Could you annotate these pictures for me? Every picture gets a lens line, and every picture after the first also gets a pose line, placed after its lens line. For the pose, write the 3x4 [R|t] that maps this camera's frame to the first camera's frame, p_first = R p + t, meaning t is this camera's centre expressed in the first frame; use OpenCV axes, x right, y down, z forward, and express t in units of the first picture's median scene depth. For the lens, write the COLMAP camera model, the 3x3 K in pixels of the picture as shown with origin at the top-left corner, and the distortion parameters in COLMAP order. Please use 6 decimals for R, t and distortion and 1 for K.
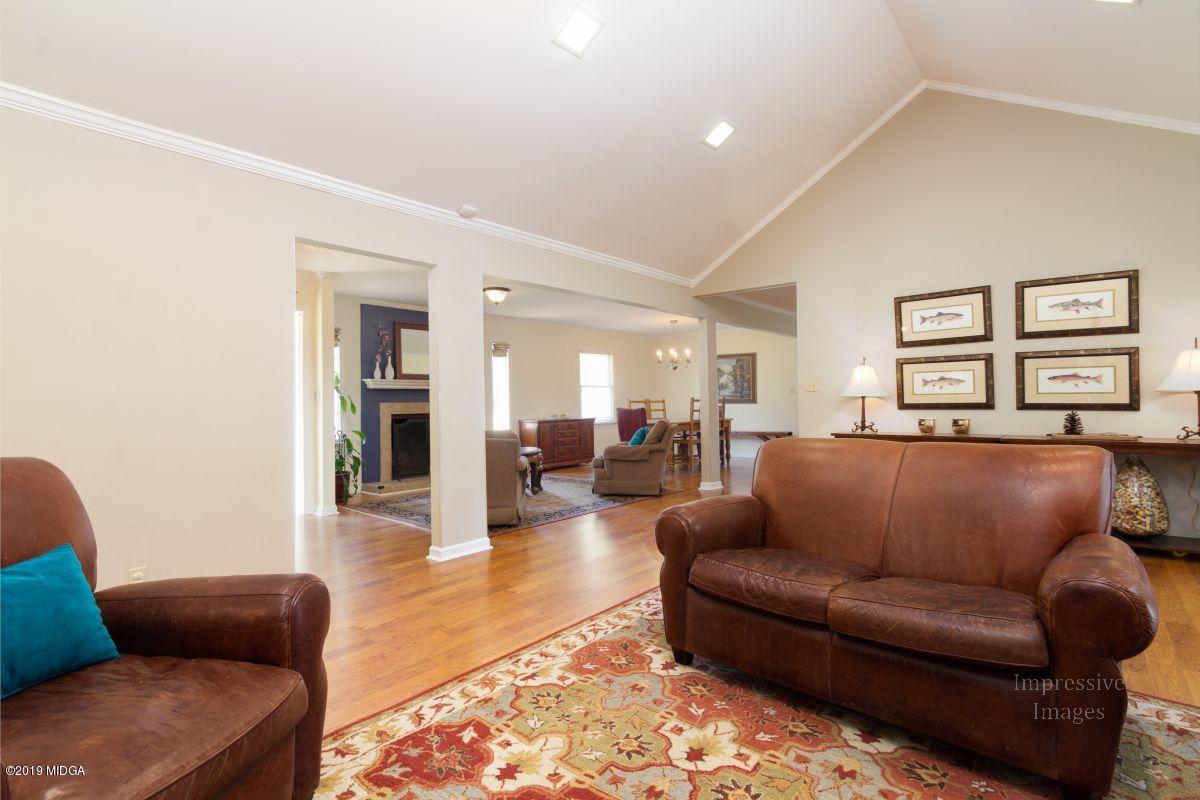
lens RADIAL K [[579.1, 0, 617.9], [0, 579.1, 386.8], [0, 0, 1]] dist [0.000424, 0.000086]
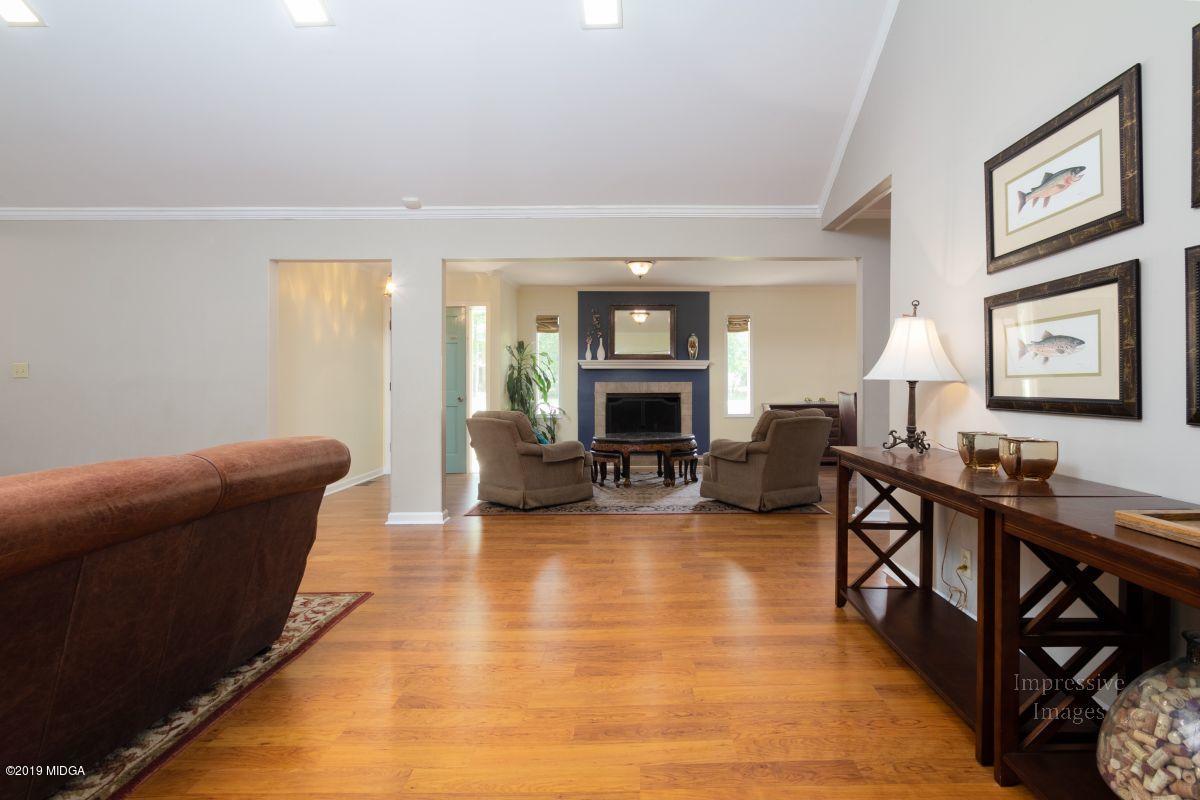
lens RADIAL K [[594.8, 0, 631.6], [0, 594.8, 383.9], [0, 0, 1]] dist [-0.001399, -0.000678]
pose [[0.630796, 0.012523, -0.775848, 0.730446], [0.013370, 0.999546, 0.027004, 0.003364], [0.775834, -0.027407, 0.630342, 0.533565]]
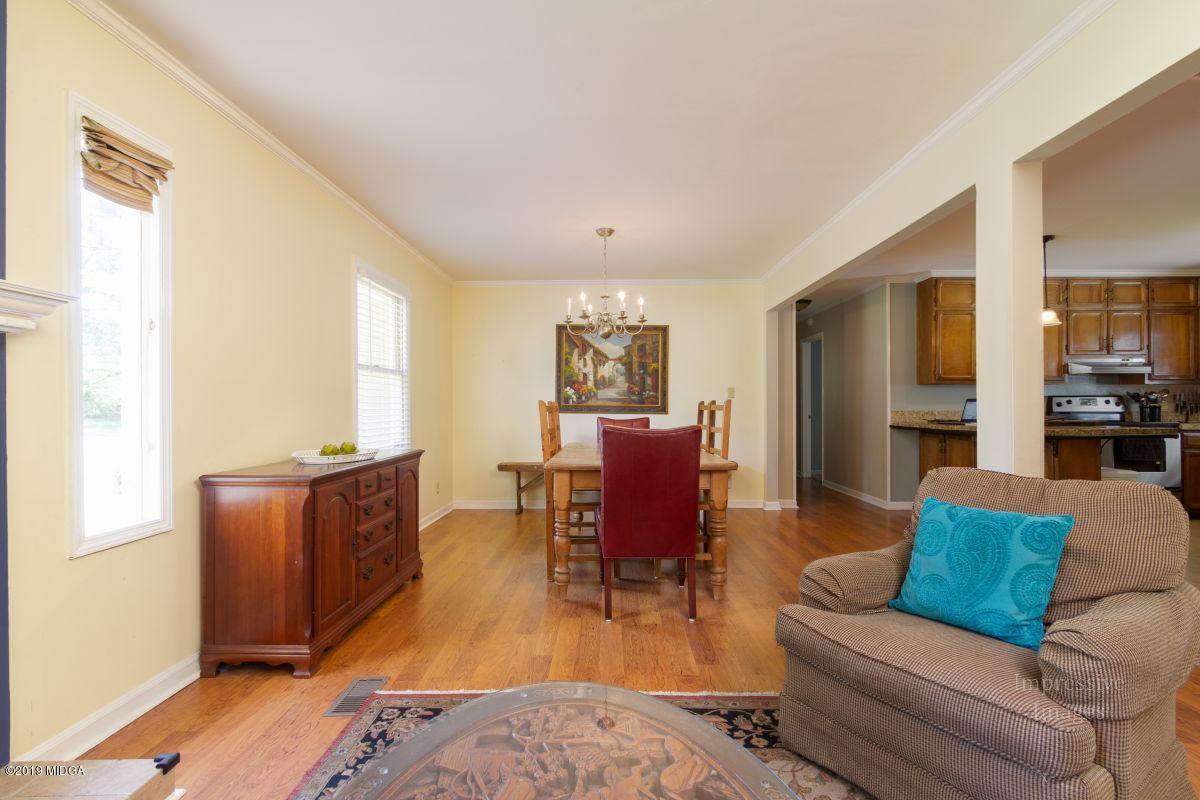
lens RADIAL K [[563.4, 0, 597.8], [0, 563.4, 395.6], [0, 0, 1]] dist [0.000670, -0.000131]
pose [[0.789117, 0.027269, 0.613637, -0.342973], [-0.028578, 0.999562, -0.007669, 0.036772], [-0.613577, -0.011485, 0.789551, 1.295022]]
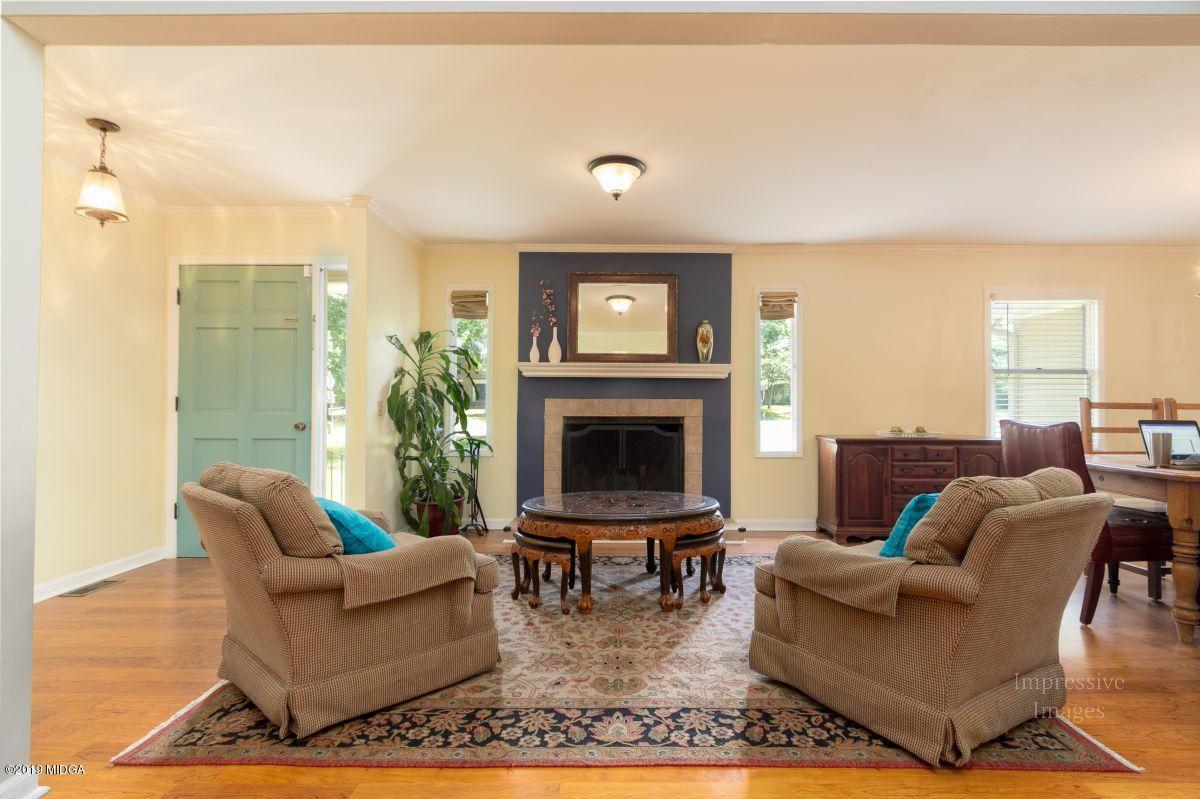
lens RADIAL K [[579.1, 0, 617.9], [0, 579.1, 386.3], [0, 0, 1]] dist [0.000424, 0.000086]
pose [[0.629968, -0.004366, -0.776609, 0.233926], [0.006470, 0.999979, -0.000374, 0.021707], [0.776594, -0.004788, 0.629983, 0.967502]]
